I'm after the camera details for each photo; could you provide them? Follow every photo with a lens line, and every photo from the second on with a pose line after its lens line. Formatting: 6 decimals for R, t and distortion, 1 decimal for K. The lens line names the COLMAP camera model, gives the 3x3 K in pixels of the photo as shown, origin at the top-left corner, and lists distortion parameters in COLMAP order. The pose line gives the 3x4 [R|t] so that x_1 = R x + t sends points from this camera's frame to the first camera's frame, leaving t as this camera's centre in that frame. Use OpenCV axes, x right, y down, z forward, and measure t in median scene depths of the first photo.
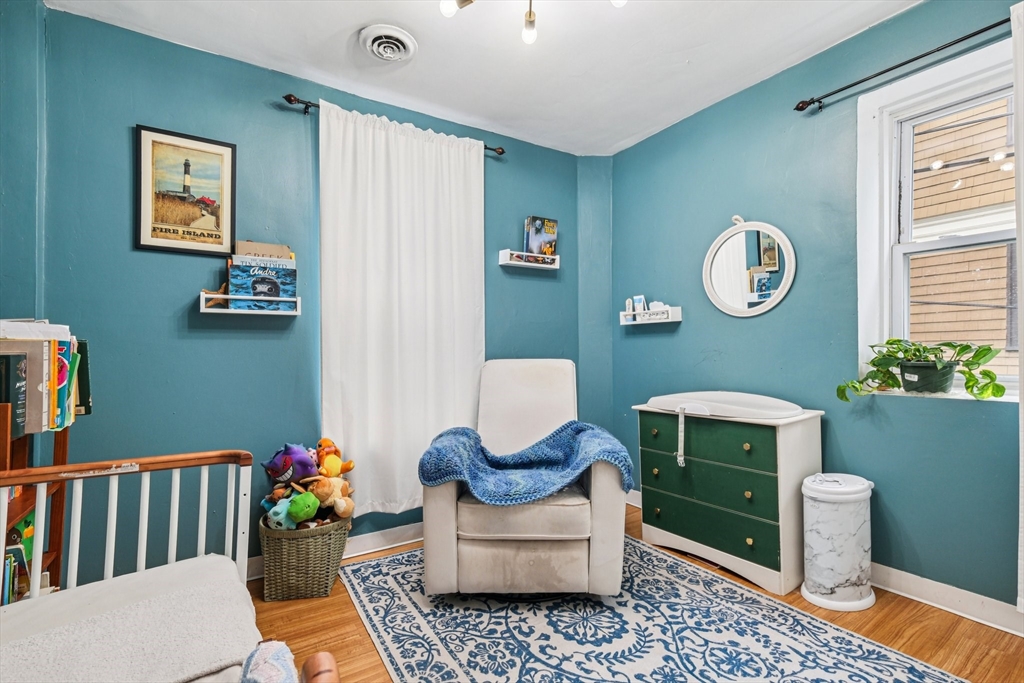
lens RADIAL K [[467.5, 0, 515.5], [0, 467.5, 348.8], [0, 0, 1]] dist [-0.000187, 0.000013]
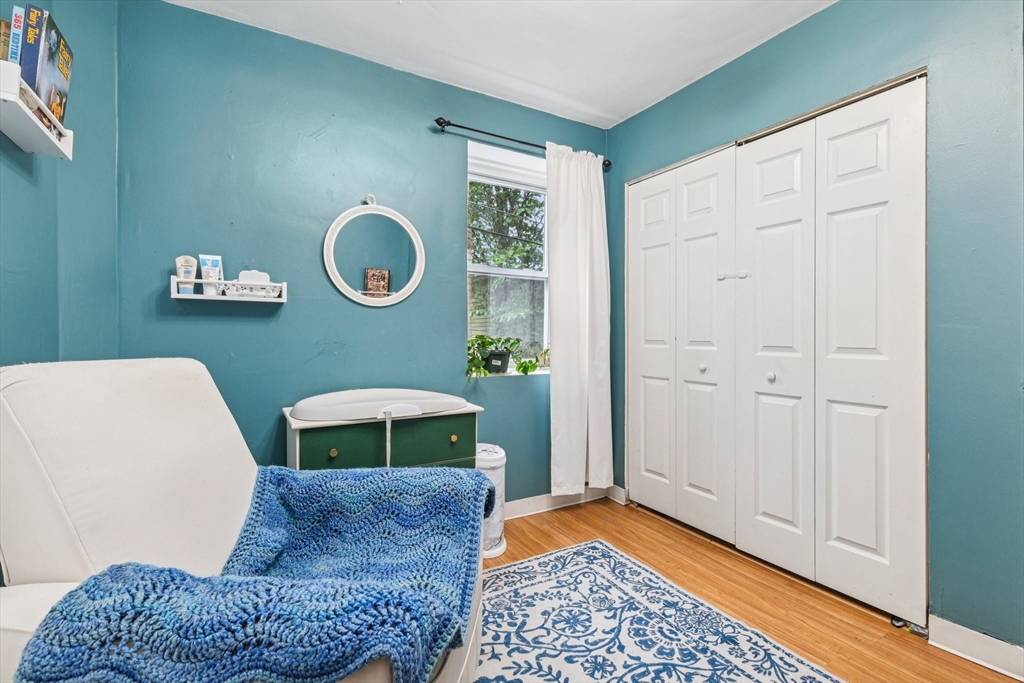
lens RADIAL K [[467.5, 0, 512.3], [0, 467.5, 336.5], [0, 0, 1]] dist [-0.000187, 0.000013]
pose [[0.066011, 0.018264, 0.997652, -0.593315], [-0.009732, 0.999797, -0.017659, 0.007745], [-0.997771, -0.008544, 0.066176, 0.948230]]
